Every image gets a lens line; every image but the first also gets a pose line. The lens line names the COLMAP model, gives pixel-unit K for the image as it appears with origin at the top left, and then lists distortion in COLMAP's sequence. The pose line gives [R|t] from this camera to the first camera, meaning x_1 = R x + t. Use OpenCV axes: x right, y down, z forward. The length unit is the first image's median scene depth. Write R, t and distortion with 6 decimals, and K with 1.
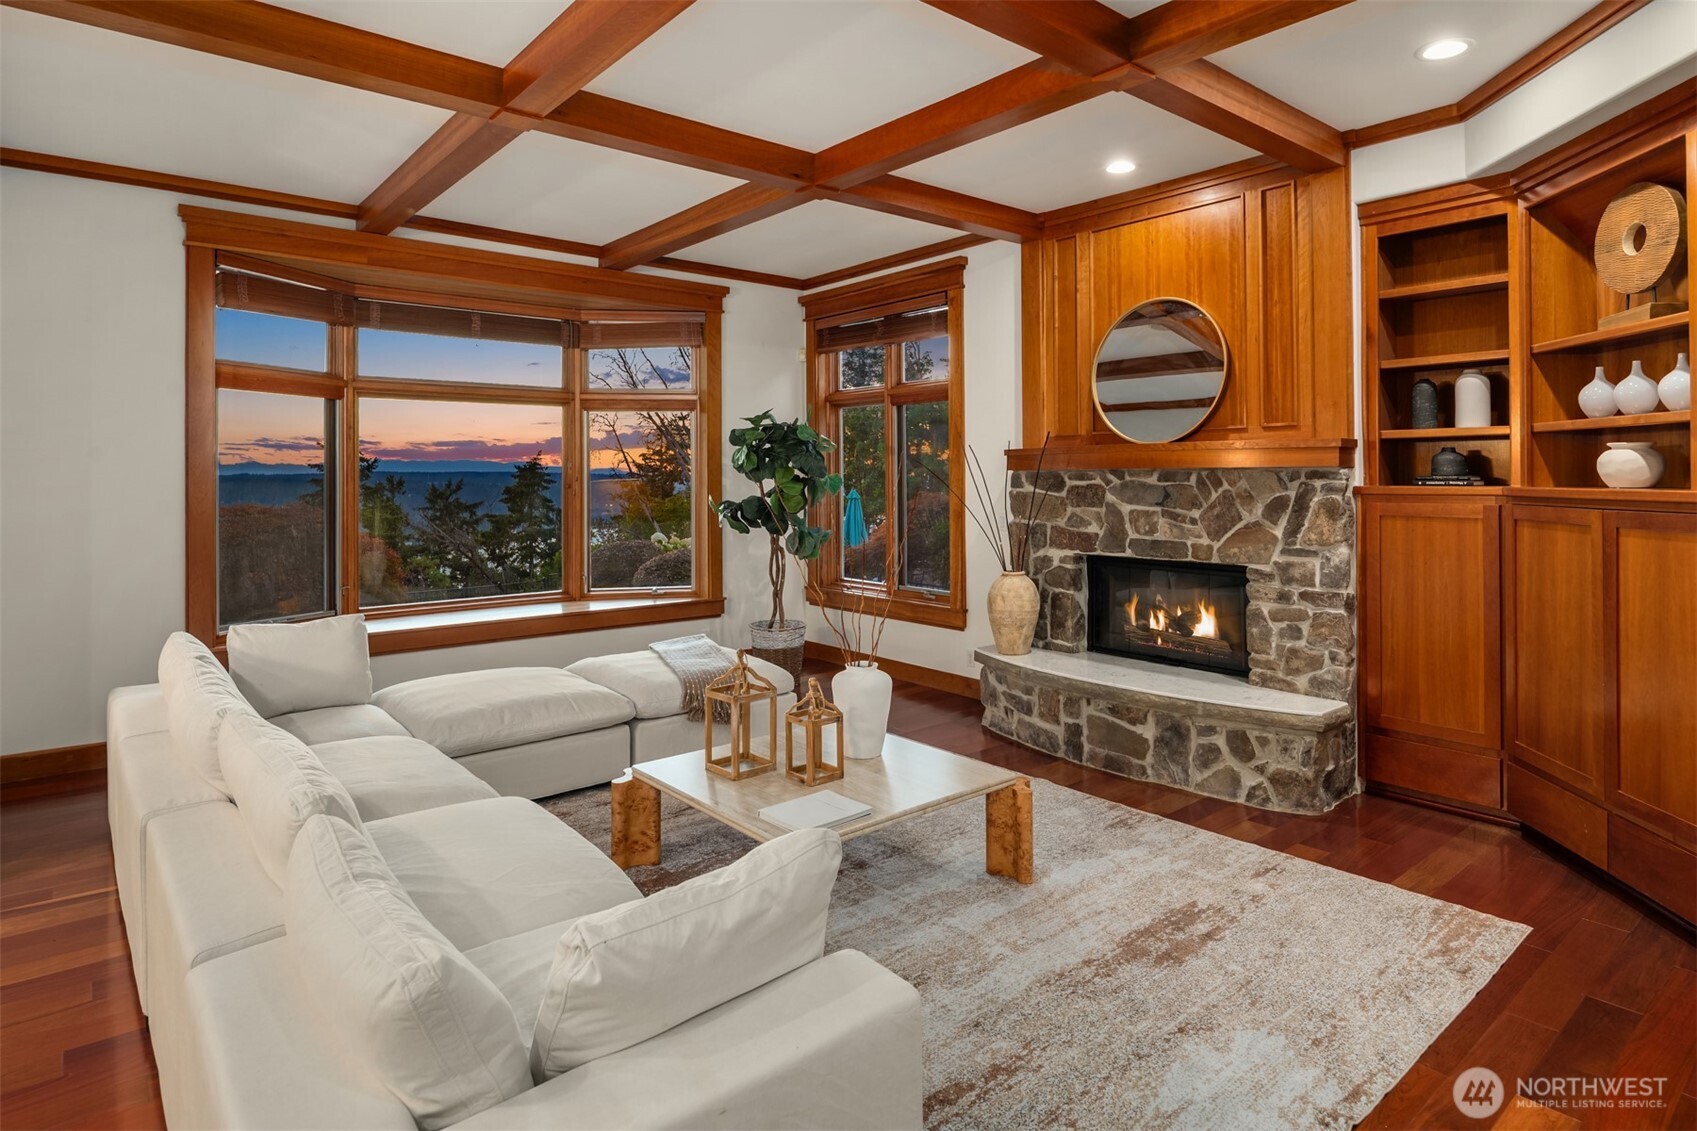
lens RADIAL K [[921.0, 0, 848.9], [0, 921.0, 472.8], [0, 0, 1]] dist [-0.003989, -0.001453]
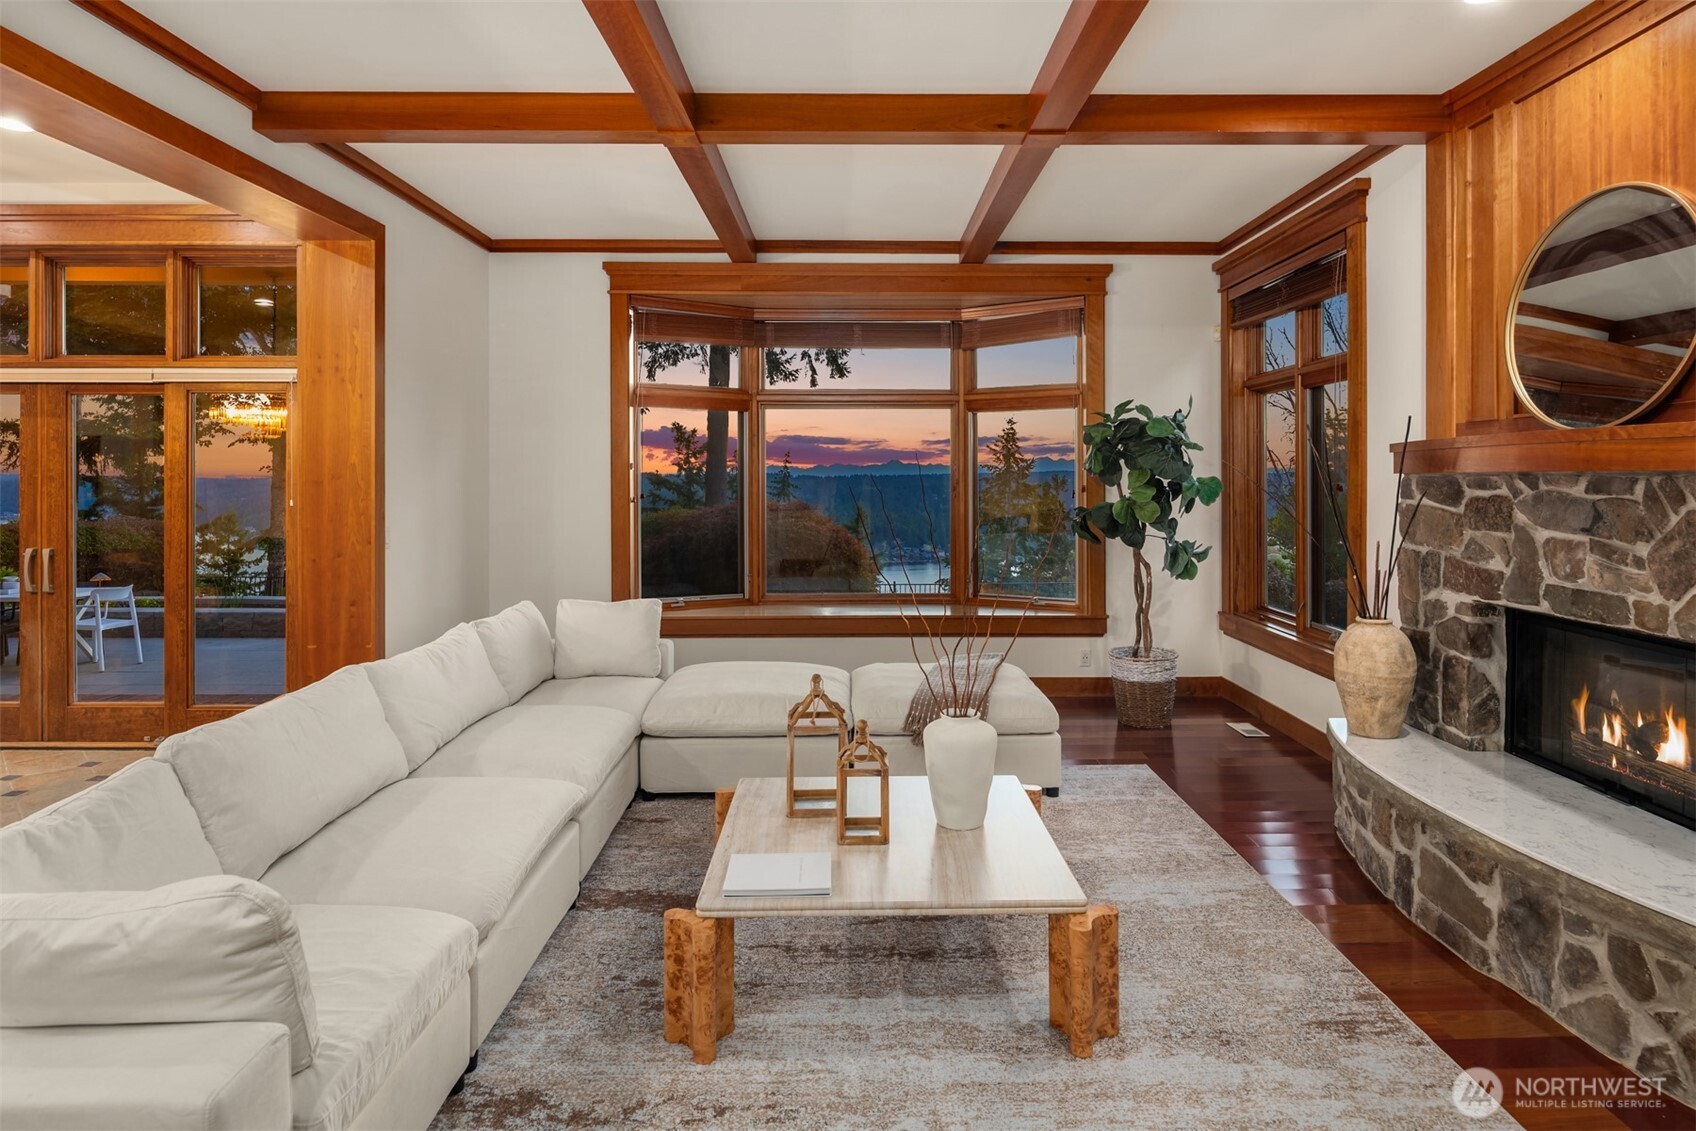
lens RADIAL K [[920.9, 0, 865.4], [0, 920.9, 486.9], [0, 0, 1]] dist [-0.004952, -0.003937]
pose [[0.780557, 0.010240, -0.625000, 0.361842], [-0.000142, 0.999869, 0.016205, -0.004504], [0.625084, -0.012560, 0.780456, 0.248417]]
